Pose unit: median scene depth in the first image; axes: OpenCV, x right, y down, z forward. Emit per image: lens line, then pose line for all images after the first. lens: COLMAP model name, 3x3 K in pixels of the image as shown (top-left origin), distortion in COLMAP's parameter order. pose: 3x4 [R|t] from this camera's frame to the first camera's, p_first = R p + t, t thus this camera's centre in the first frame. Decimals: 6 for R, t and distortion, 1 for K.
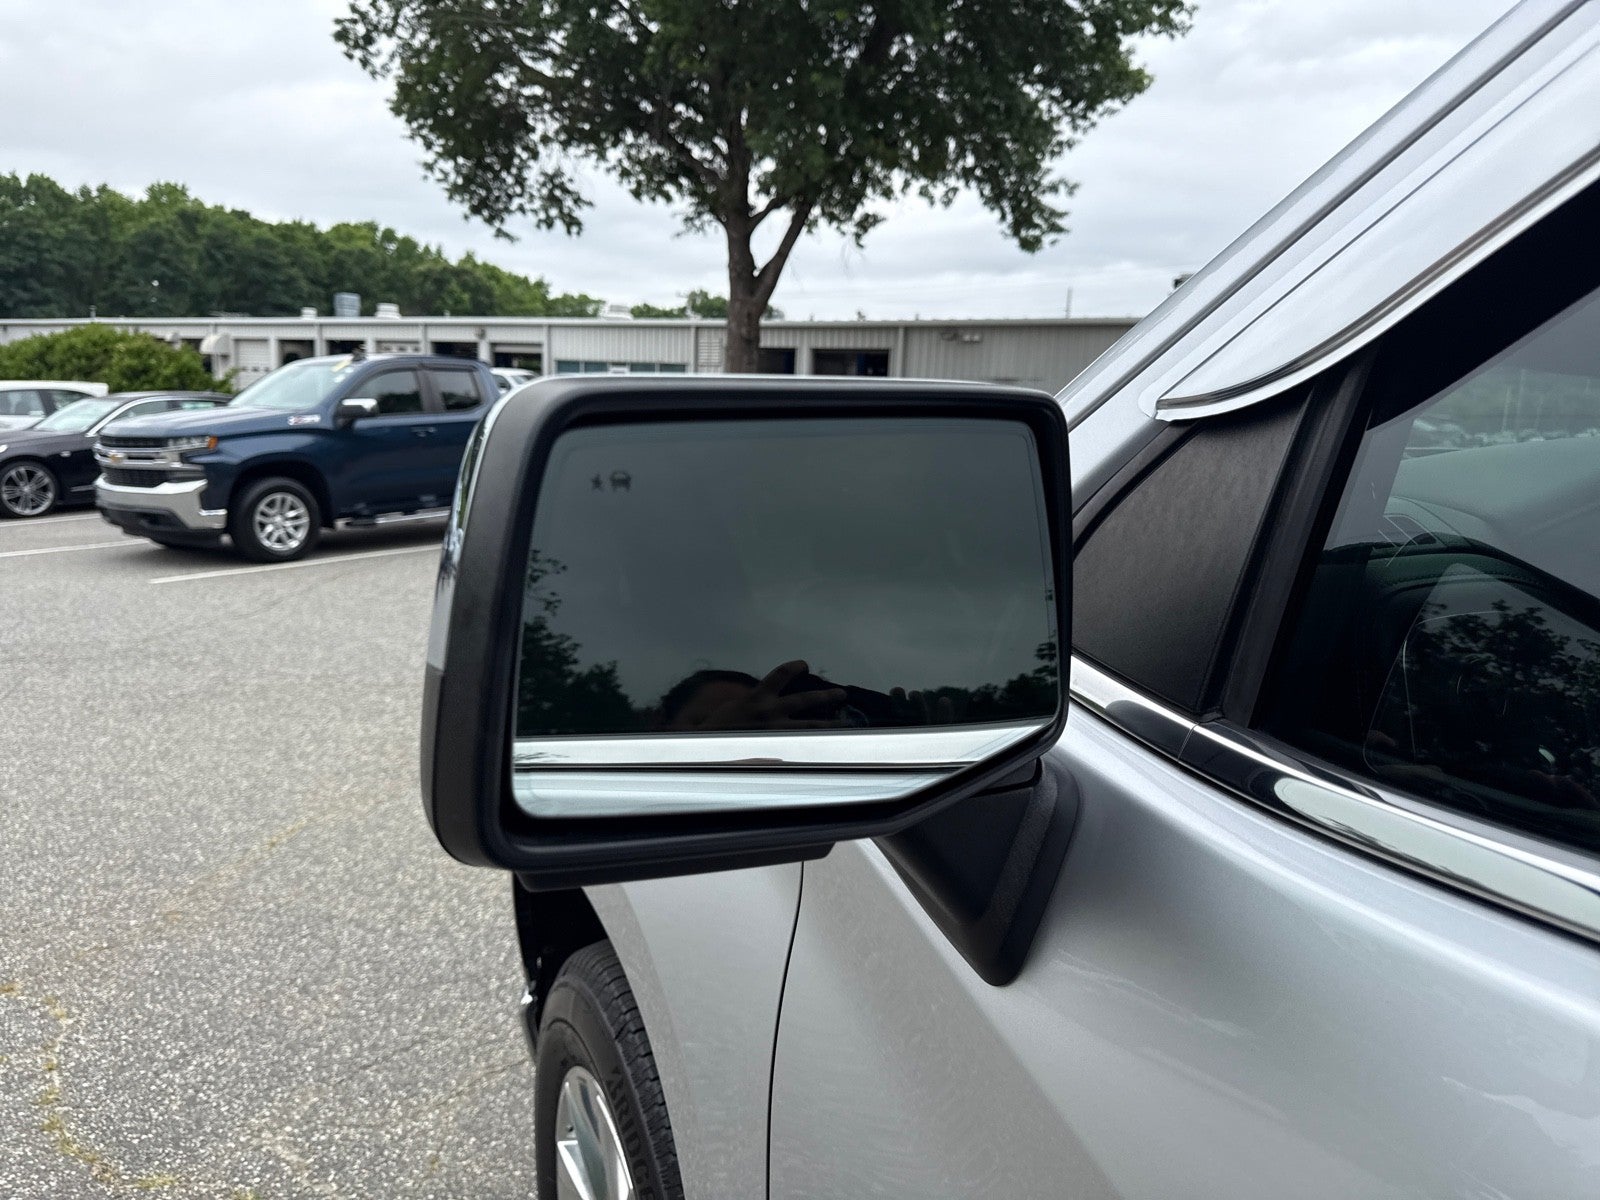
lens RADIAL K [[1145.8, 0, 785.7], [0, 1145.8, 594.4], [0, 0, 1]] dist [0.026018, -0.021797]
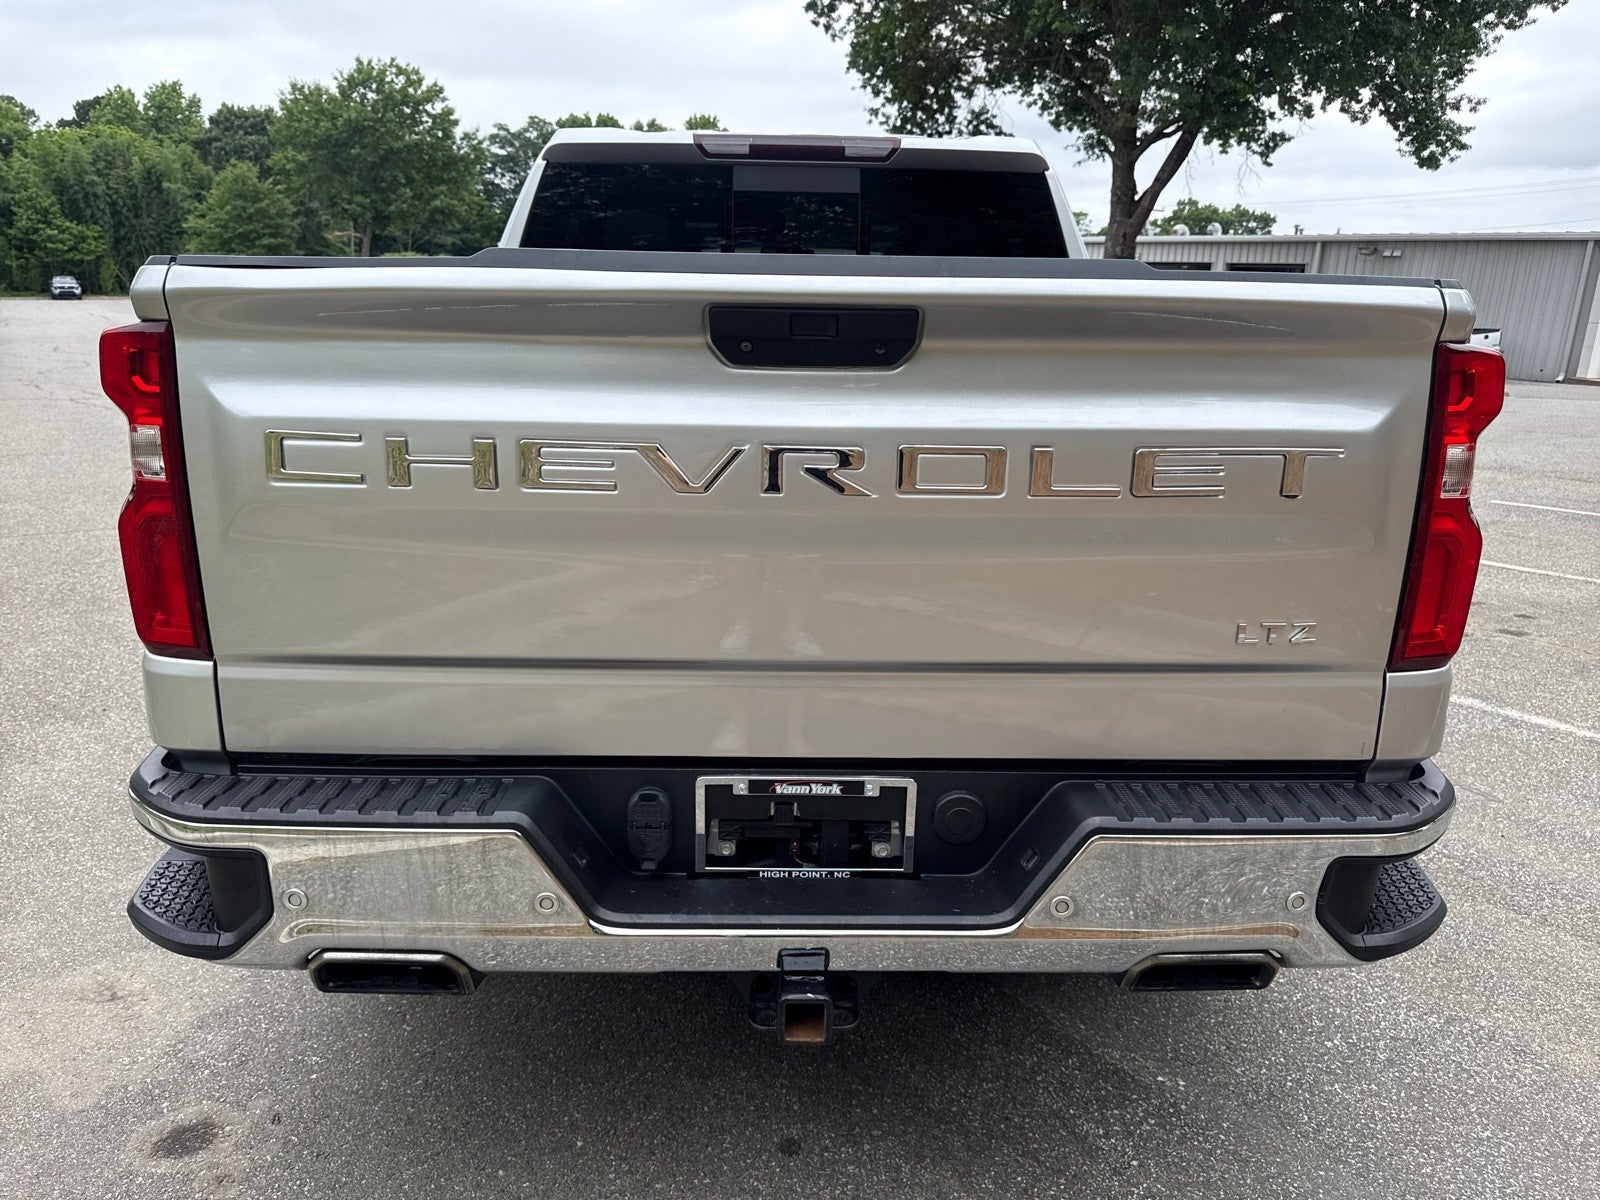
lens RADIAL K [[1145.8, 0, 824.7], [0, 1145.8, 601.9], [0, 0, 1]] dist [0.026018, -0.021797]
pose [[0.925989, 0.106803, -0.362130, 0.123674], [-0.079149, 0.992755, 0.090405, 0.026467], [0.369162, -0.055051, 0.927733, -0.144344]]
